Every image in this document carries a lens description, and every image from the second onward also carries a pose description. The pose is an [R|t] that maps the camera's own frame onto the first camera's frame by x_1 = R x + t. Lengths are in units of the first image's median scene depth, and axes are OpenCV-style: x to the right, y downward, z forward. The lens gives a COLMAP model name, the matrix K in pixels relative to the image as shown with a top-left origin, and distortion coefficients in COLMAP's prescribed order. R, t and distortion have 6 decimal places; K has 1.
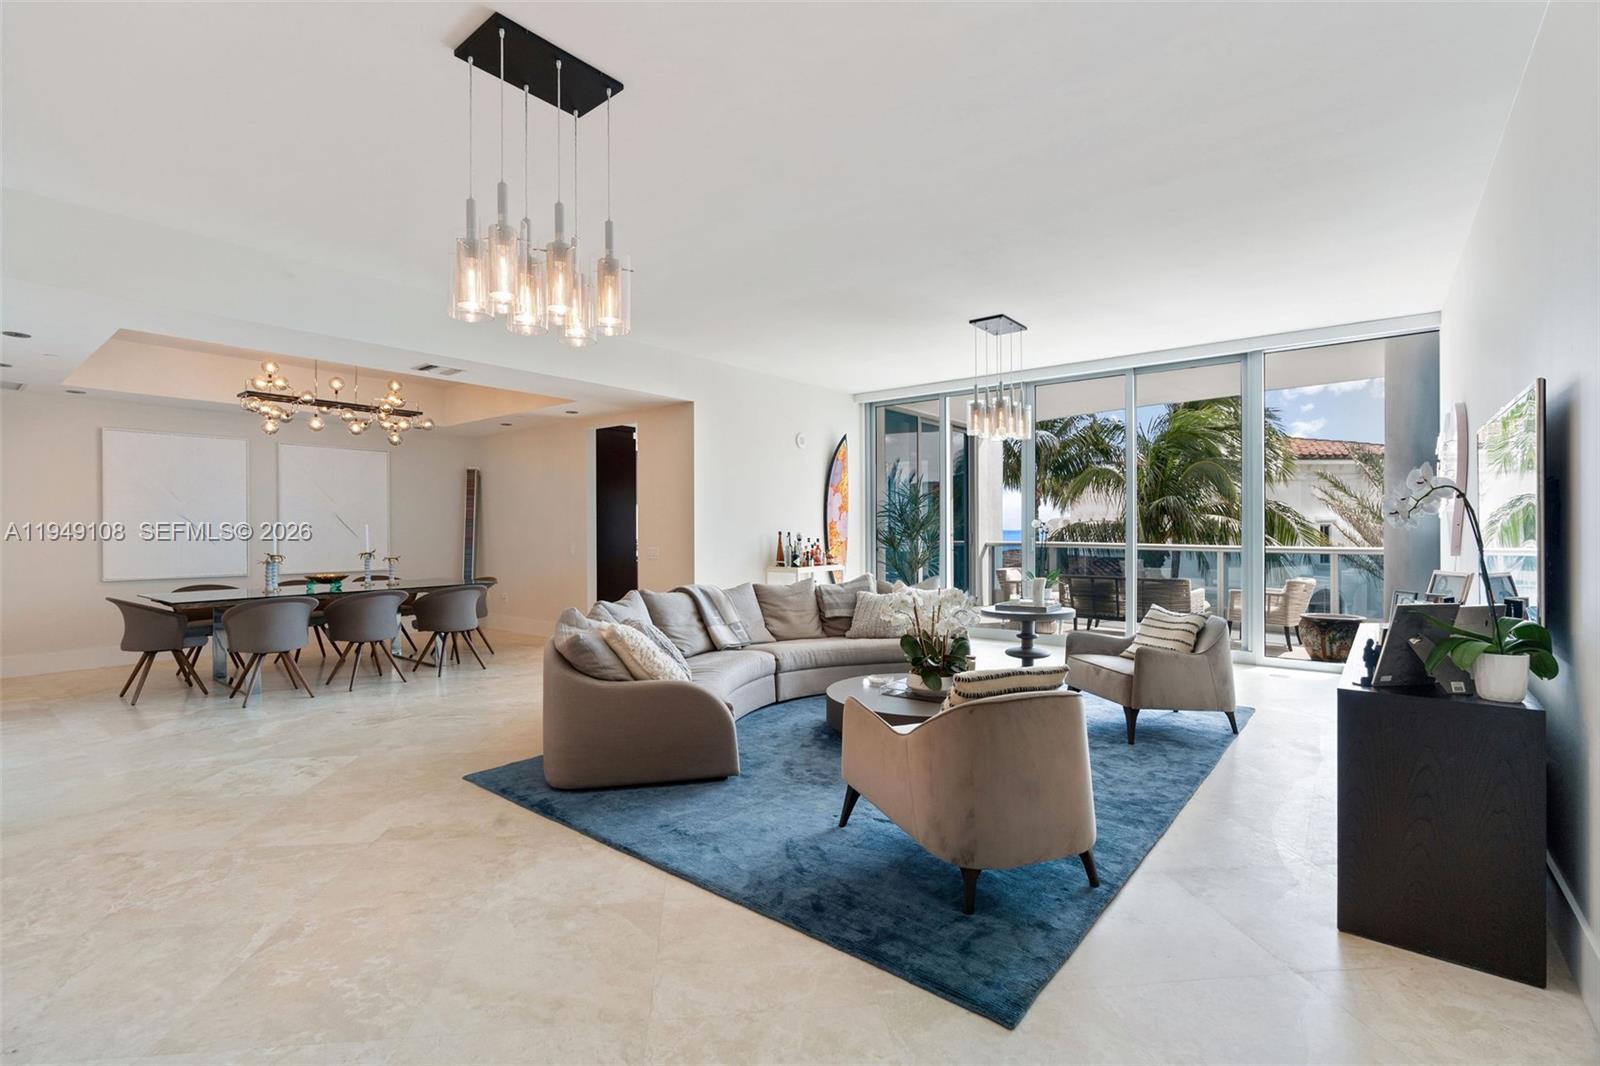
lens RADIAL K [[722.5, 0, 795.6], [0, 722.5, 531.8], [0, 0, 1]] dist [-0.018100, 0.003718]
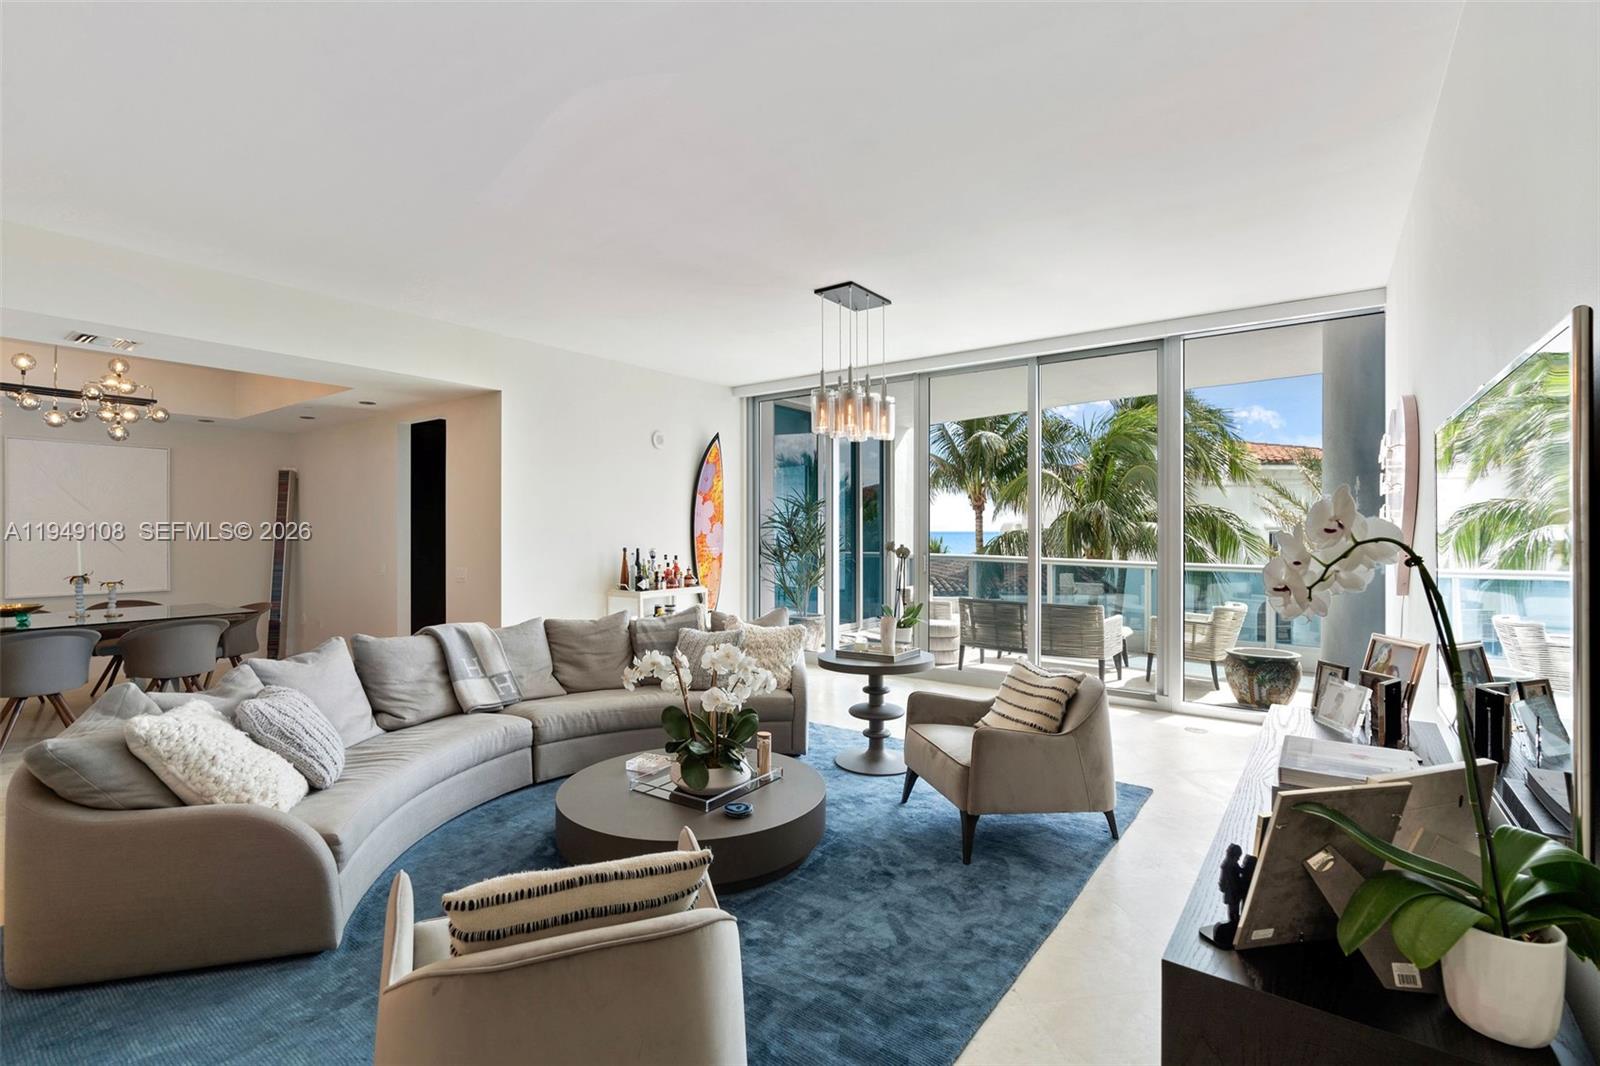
lens RADIAL K [[722.5, 0, 799.2], [0, 722.5, 529.8], [0, 0, 1]] dist [-0.018100, 0.003718]
pose [[0.999001, 0.003333, 0.044557, 0.183871], [-0.003179, 0.999989, -0.003544, -0.024149], [-0.044568, 0.003399, 0.999001, 0.198632]]
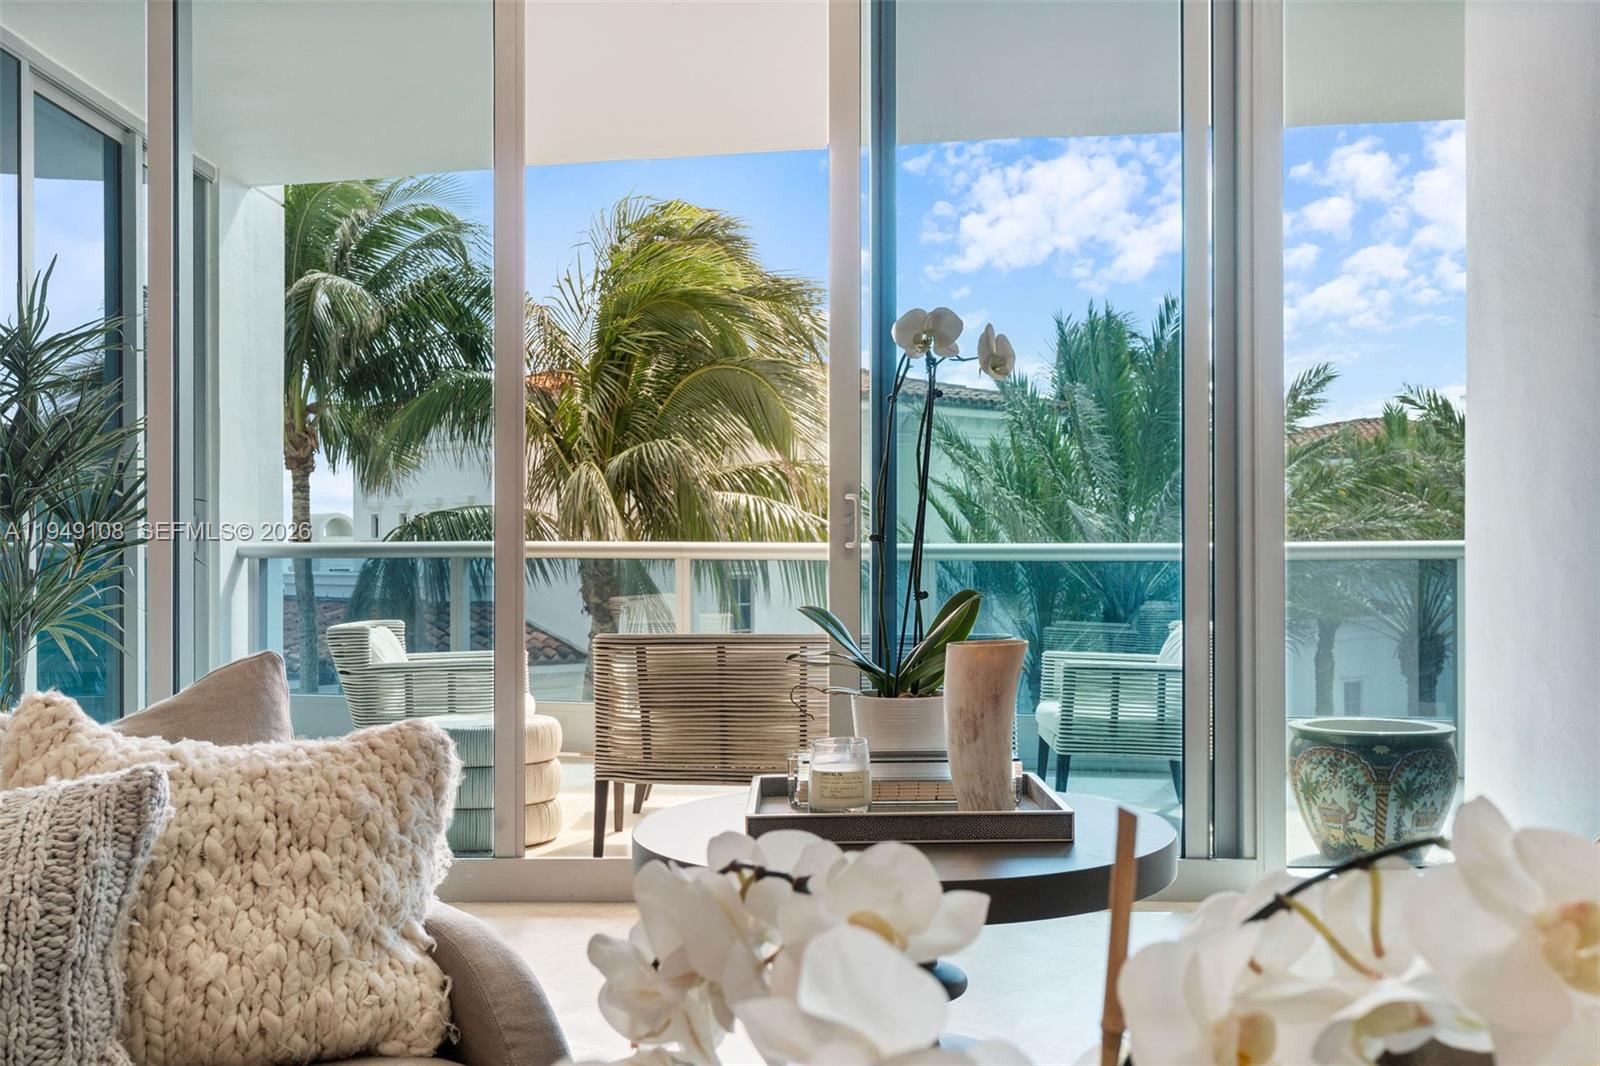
lens RADIAL K [[1604.0, 0, 800.3], [0, 1604.0, 539.9], [0, 0, 1]] dist [-0.015822, 0.000000]
pose [[0.800184, -0.003995, 0.599742, 0.077364], [0.006803, 0.999974, -0.002416, 0.031718], [-0.599716, 0.006013, 0.800190, 0.604999]]
